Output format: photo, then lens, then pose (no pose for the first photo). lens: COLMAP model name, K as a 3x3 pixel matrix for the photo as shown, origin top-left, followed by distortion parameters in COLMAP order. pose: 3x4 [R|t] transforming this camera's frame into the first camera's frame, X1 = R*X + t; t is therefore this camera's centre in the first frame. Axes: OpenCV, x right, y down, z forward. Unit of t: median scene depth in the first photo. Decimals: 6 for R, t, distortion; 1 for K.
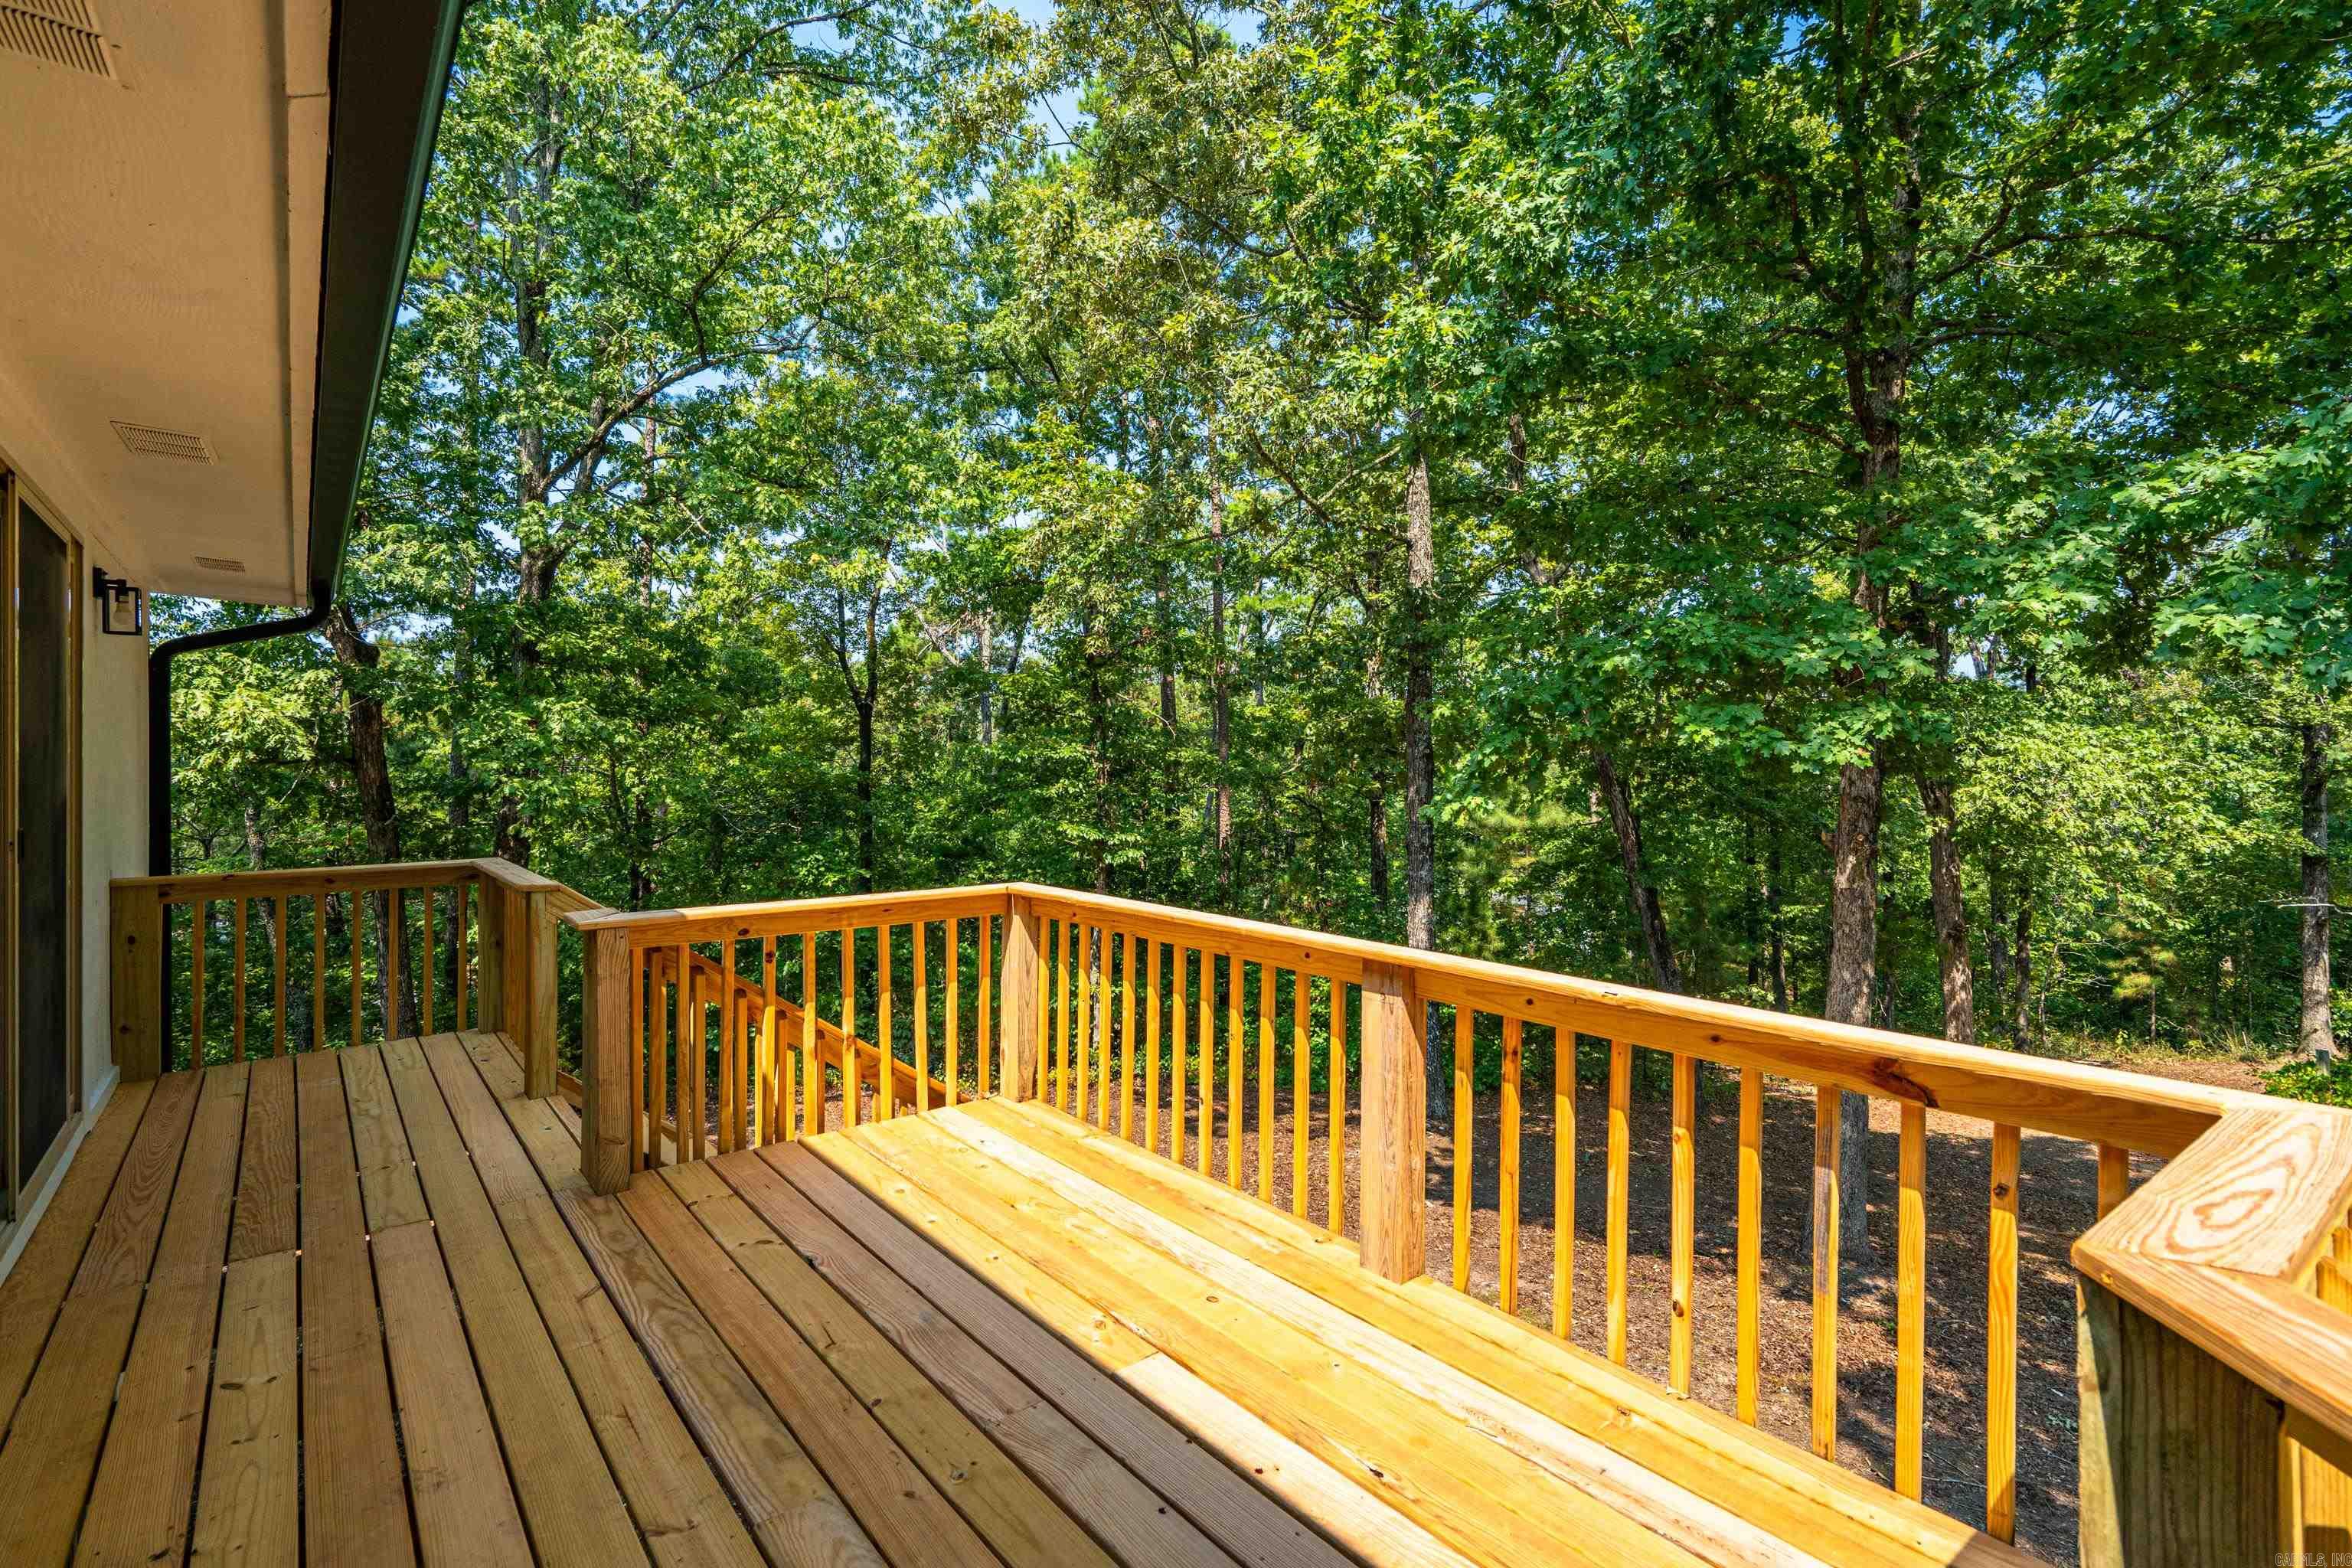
lens RADIAL K [[1074.3, 0, 1111.1], [0, 1074.3, 751.2], [0, 0, 1]] dist [-0.007734, -0.000377]
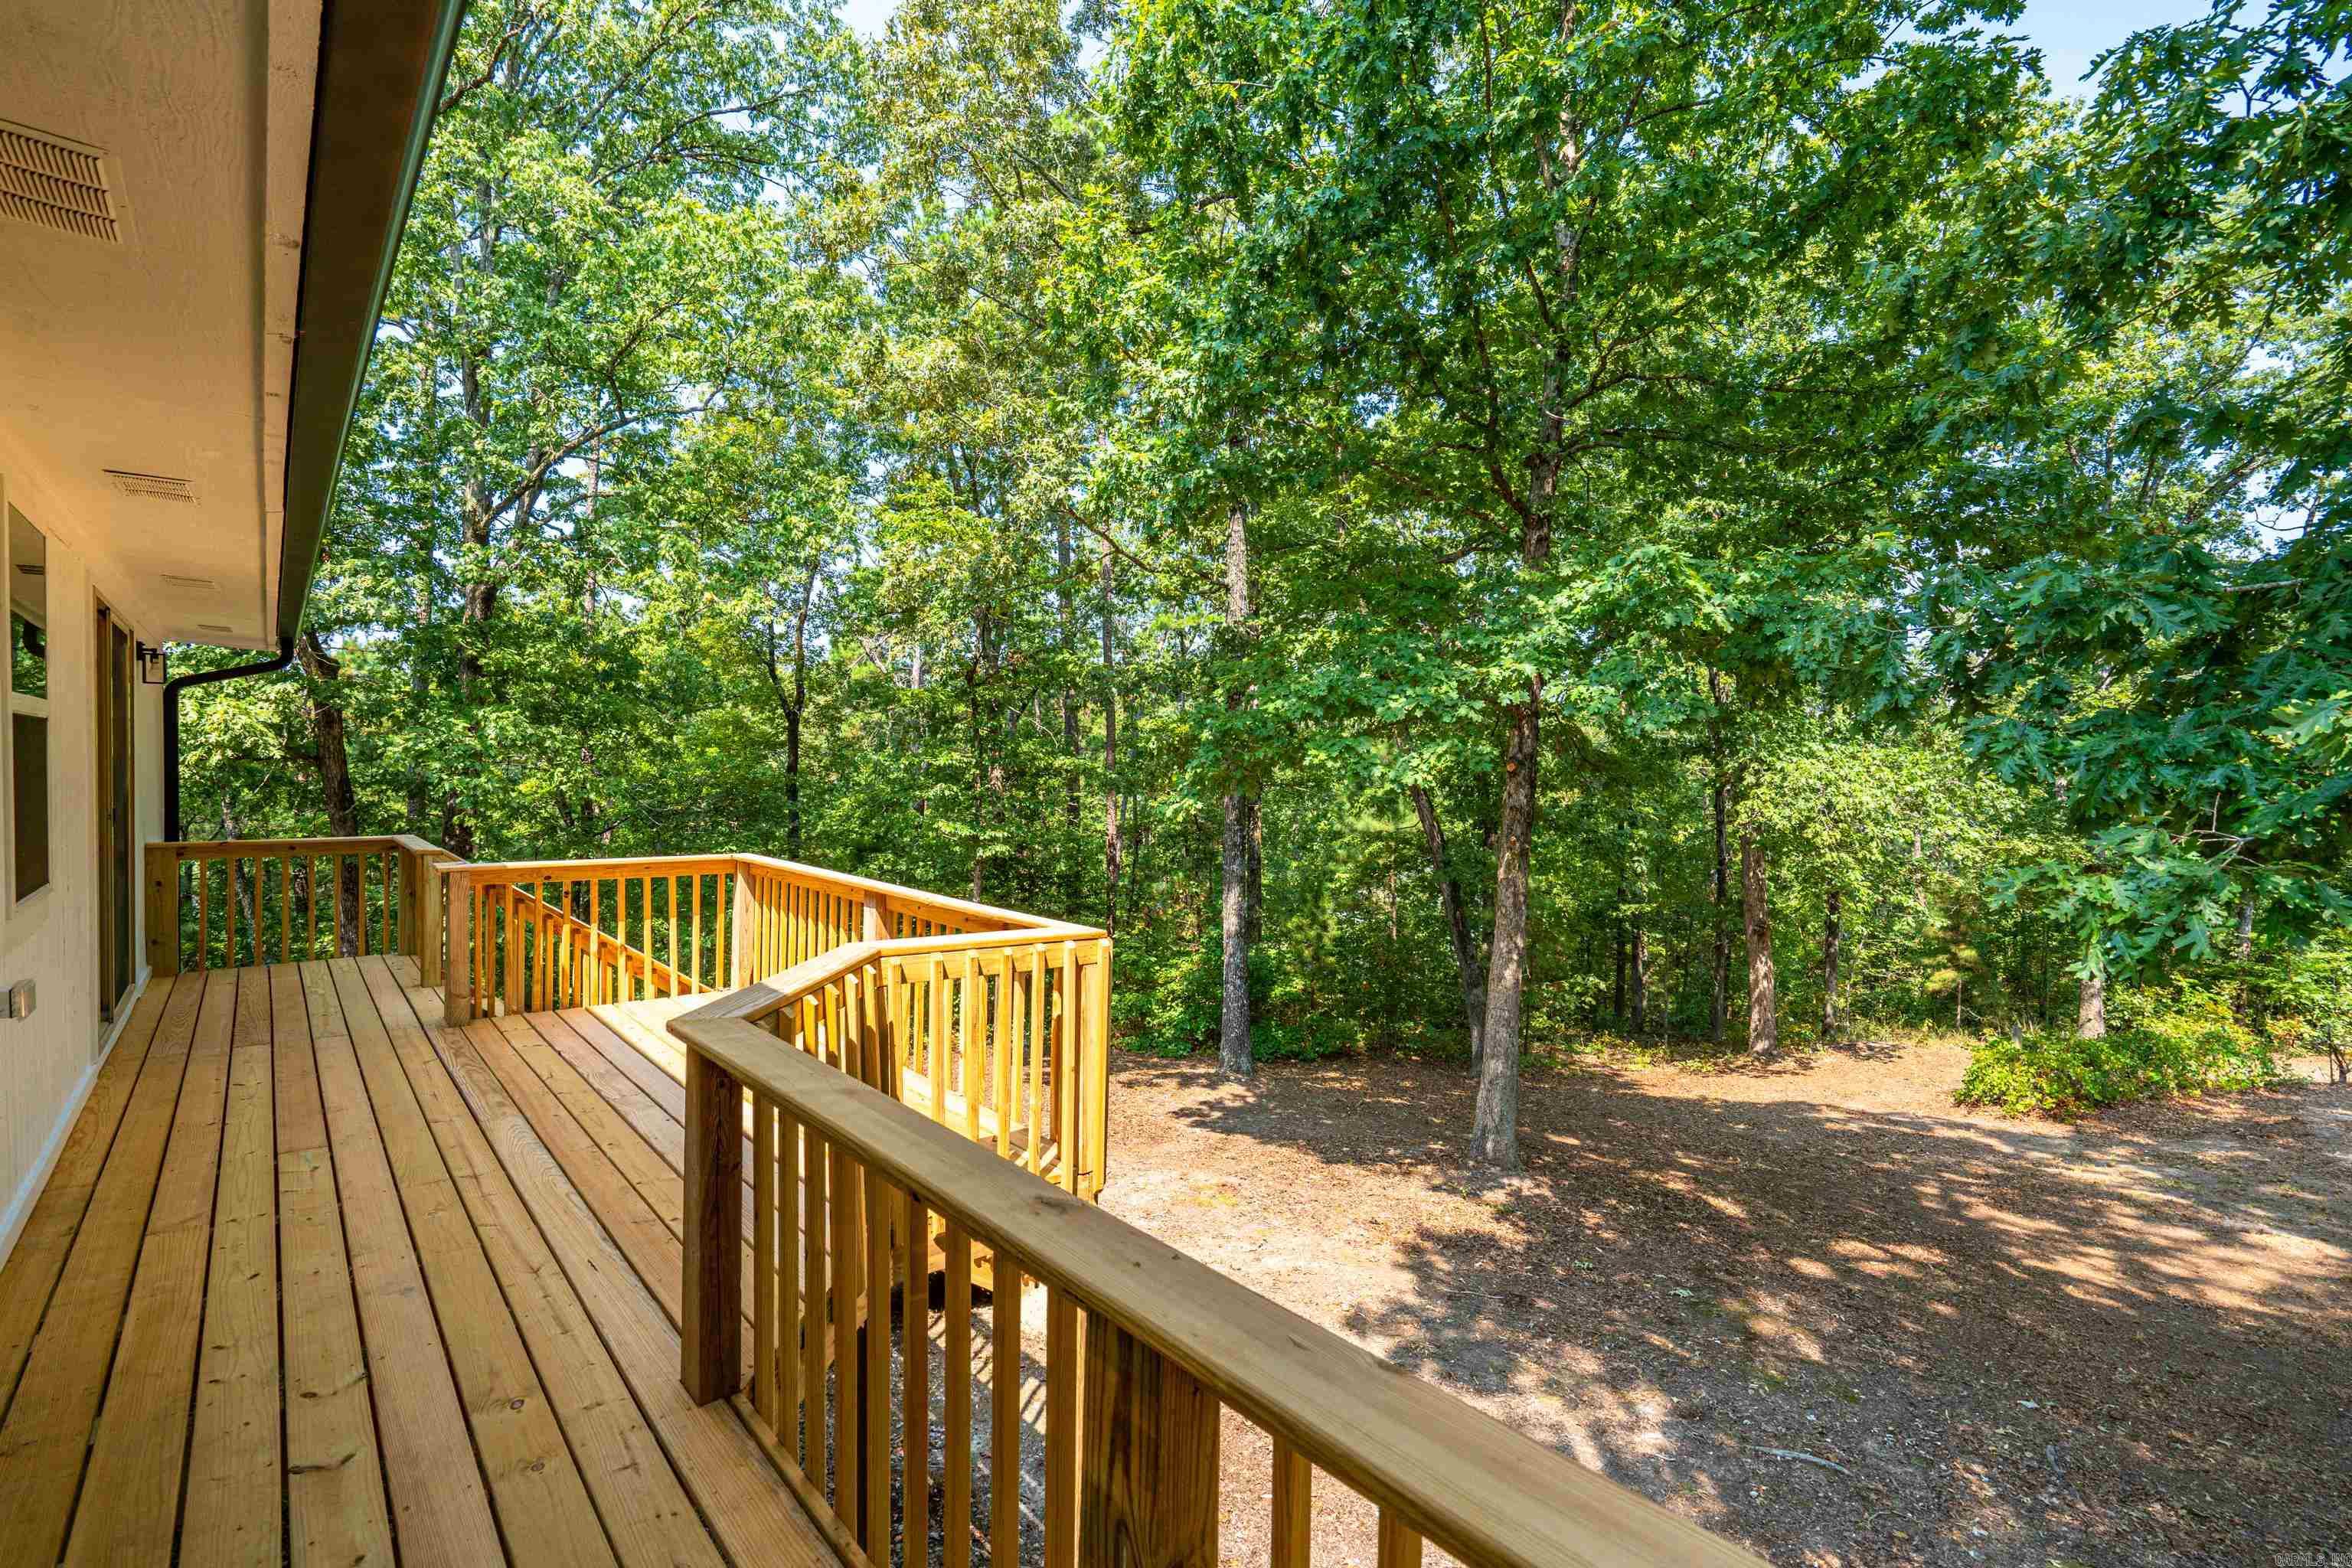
lens RADIAL K [[1074.3, 0, 1124.5], [0, 1074.3, 781.2], [0, 0, 1]] dist [-0.007734, -0.000377]
pose [[0.999570, 0.014601, 0.025421, 0.145814], [-0.015267, 0.999541, 0.026180, -0.010513], [-0.025027, -0.026557, 0.999334, -0.193133]]
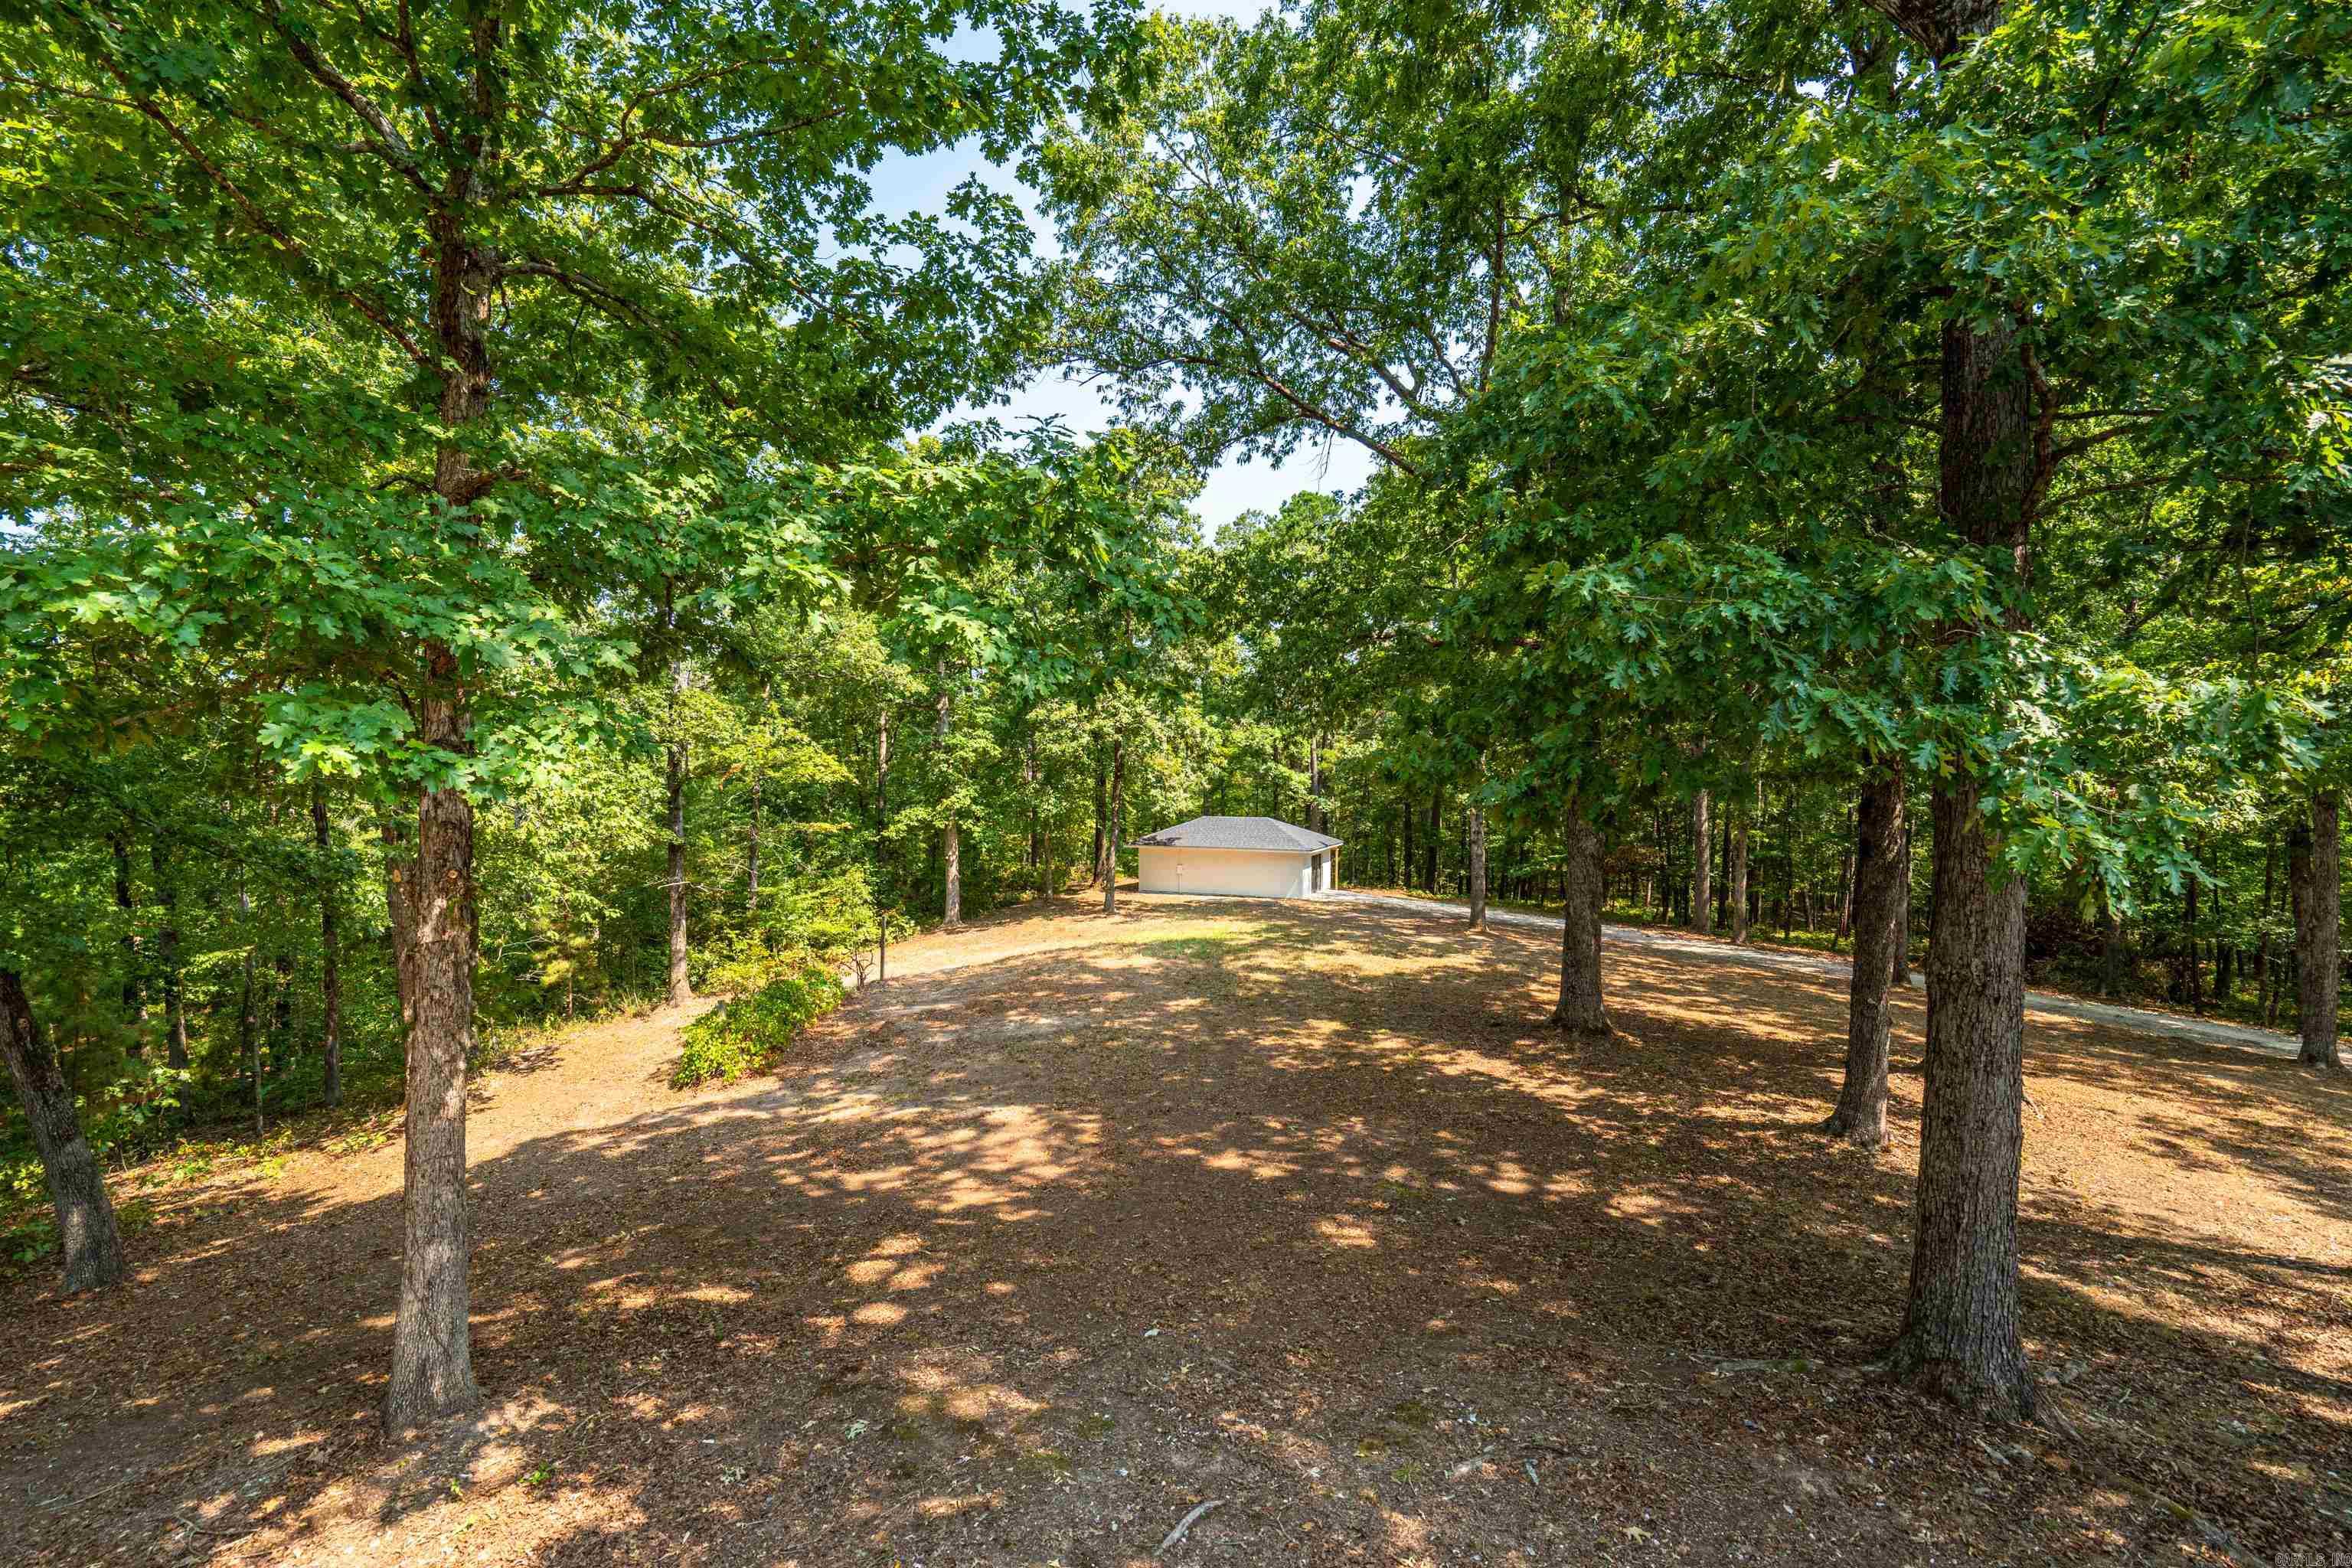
lens RADIAL K [[1074.3, 0, 1187.9], [0, 1074.3, 792.3], [0, 0, 1]] dist [-0.007734, -0.000377]
pose [[0.227036, -0.023833, 0.973595, 0.047257], [-0.005286, 0.999656, 0.025704, -0.000669], [-0.973872, -0.010982, 0.226832, 0.214228]]
